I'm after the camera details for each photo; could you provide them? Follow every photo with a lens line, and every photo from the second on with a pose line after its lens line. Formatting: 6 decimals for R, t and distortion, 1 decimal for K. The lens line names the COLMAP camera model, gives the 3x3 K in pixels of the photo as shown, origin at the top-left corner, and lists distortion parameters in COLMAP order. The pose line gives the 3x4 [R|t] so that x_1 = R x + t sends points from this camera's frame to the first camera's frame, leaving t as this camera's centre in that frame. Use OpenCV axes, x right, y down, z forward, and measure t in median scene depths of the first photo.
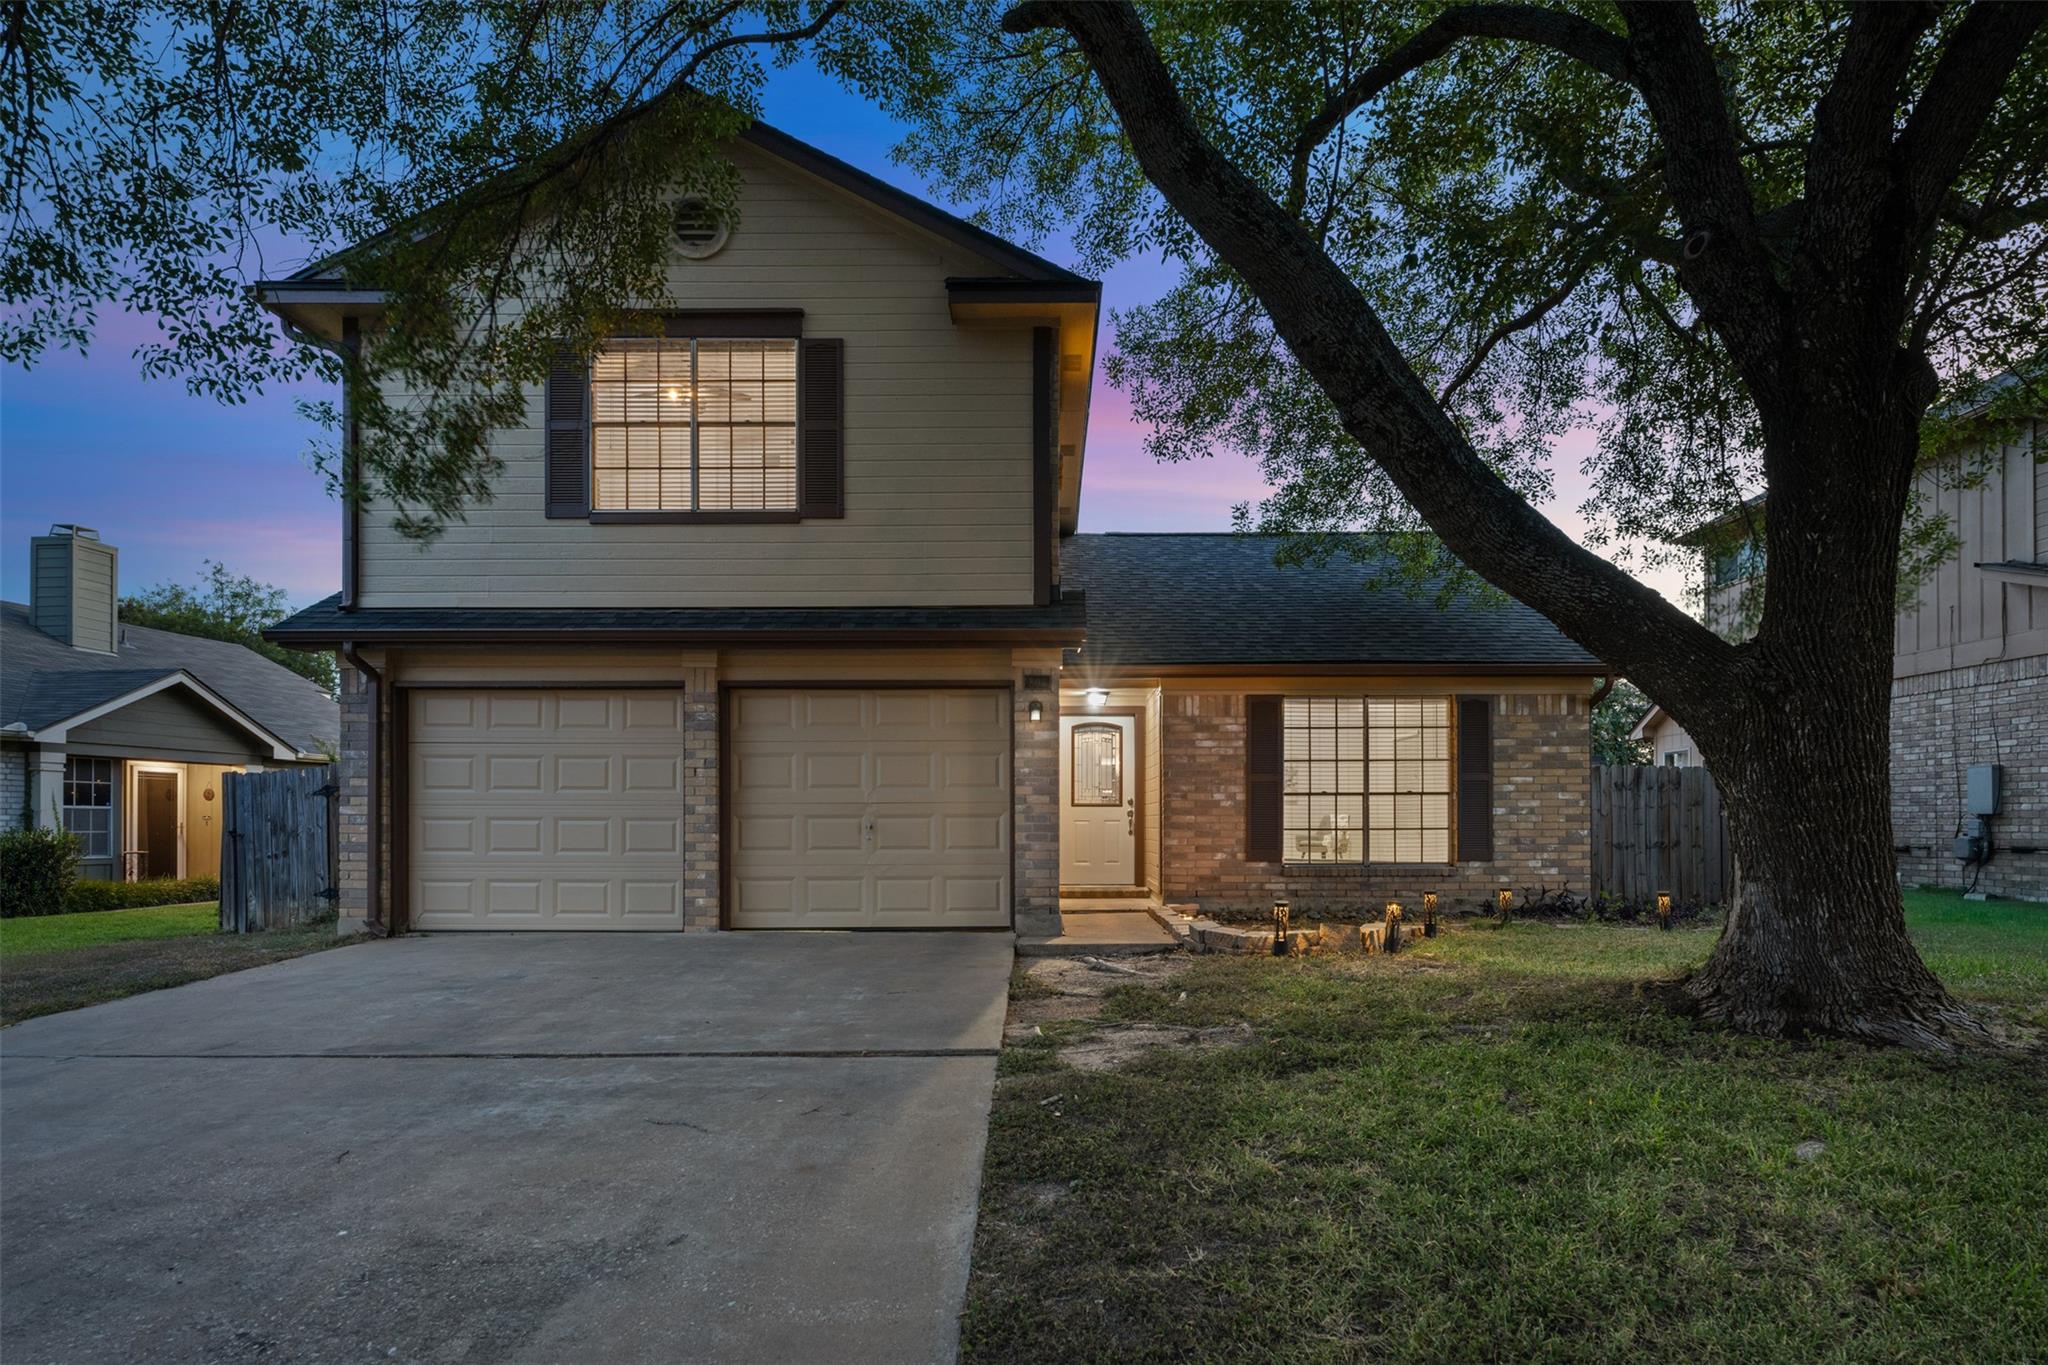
lens RADIAL K [[960.5, 0, 1024.0], [0, 960.5, 682.5], [0, 0, 1]] dist [-0.000830, 0.000368]
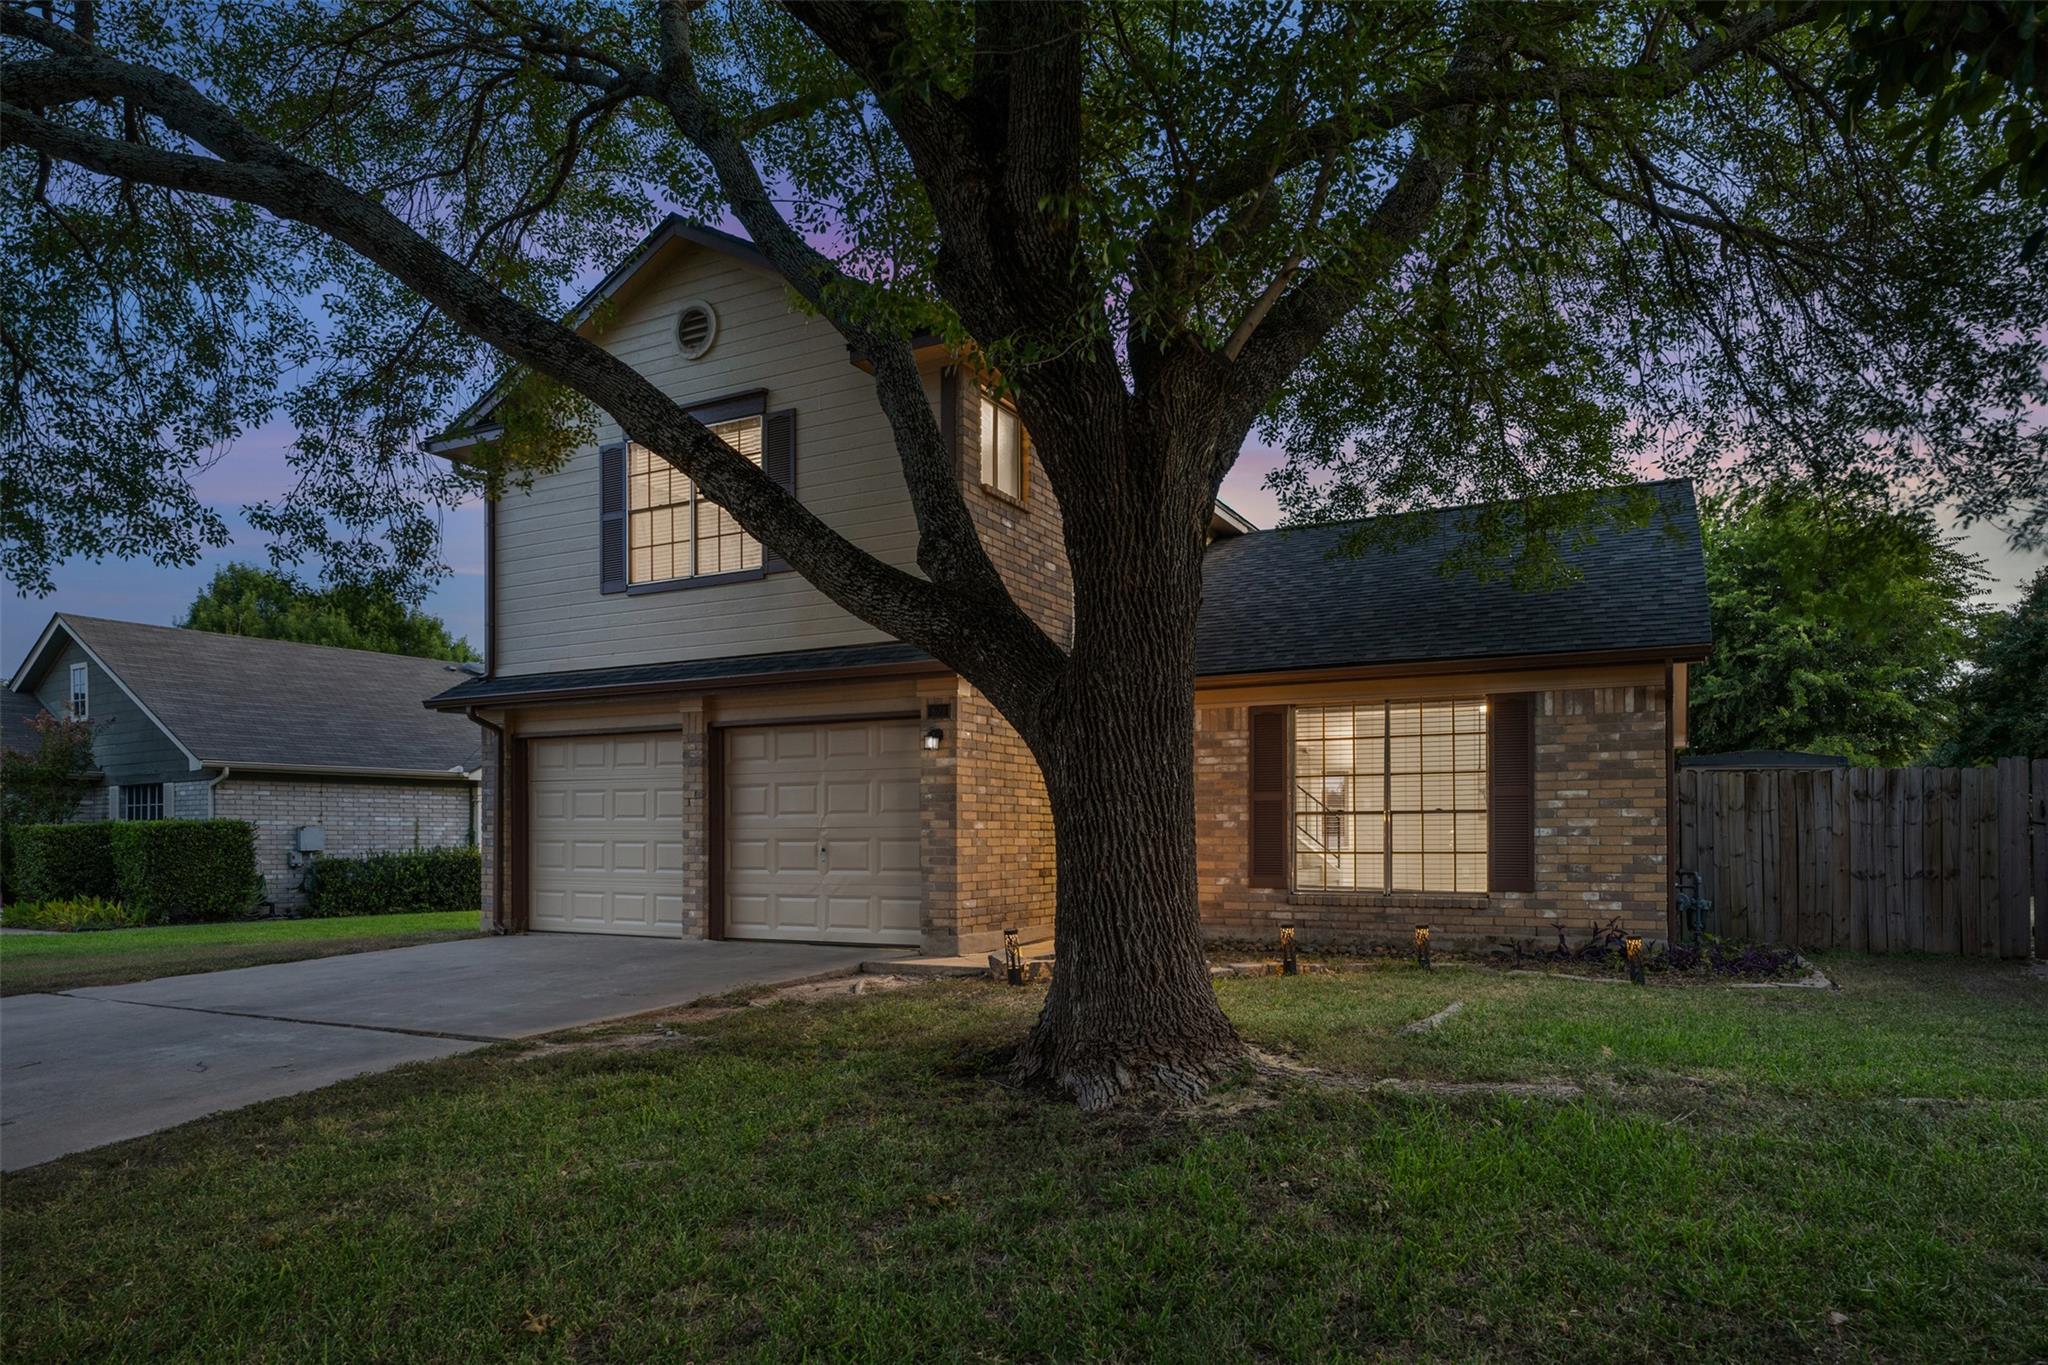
lens RADIAL K [[999.8, 0, 1024.0], [0, 999.8, 682.5], [0, 0, 1]] dist [0.000265, -0.000542]
pose [[0.922631, -0.060207, -0.380956, 0.417684], [0.056675, 0.998182, -0.020495, -0.002995], [0.381498, -0.002682, 0.924366, 0.028877]]
